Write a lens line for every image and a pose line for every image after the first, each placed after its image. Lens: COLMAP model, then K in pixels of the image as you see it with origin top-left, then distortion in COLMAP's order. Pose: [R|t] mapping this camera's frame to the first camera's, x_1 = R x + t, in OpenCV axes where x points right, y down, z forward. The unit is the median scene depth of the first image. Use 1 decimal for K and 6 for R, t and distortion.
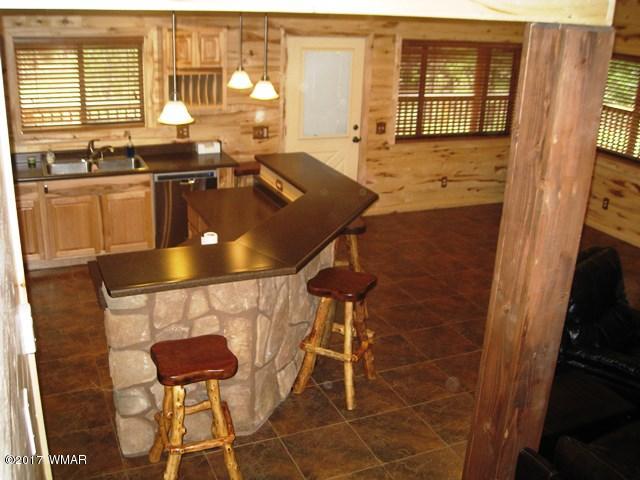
lens RADIAL K [[685.9, 0, 322.1], [0, 685.9, 240.6], [0, 0, 1]] dist [-0.114031, 0.000000]
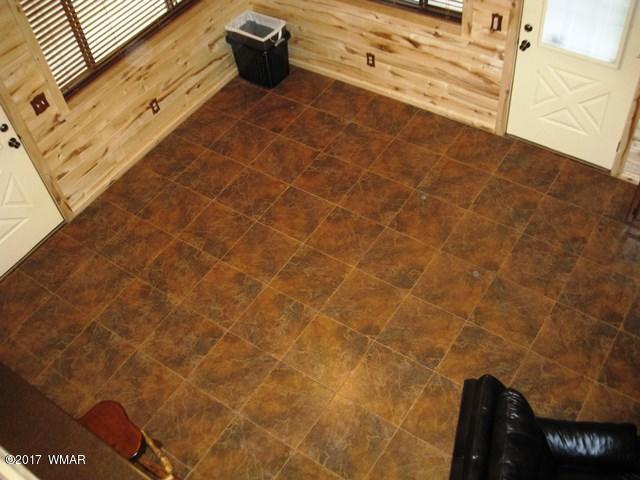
lens RADIAL K [[685.9, 0, 314.9], [0, 685.9, 241.5], [0, 0, 1]] dist [-0.114031, 0.000000]
pose [[0.849135, -0.474721, 0.231537, 0.096752], [0.303356, 0.797196, 0.521971, -0.304226], [-0.432371, -0.372986, 0.820936, 0.325243]]
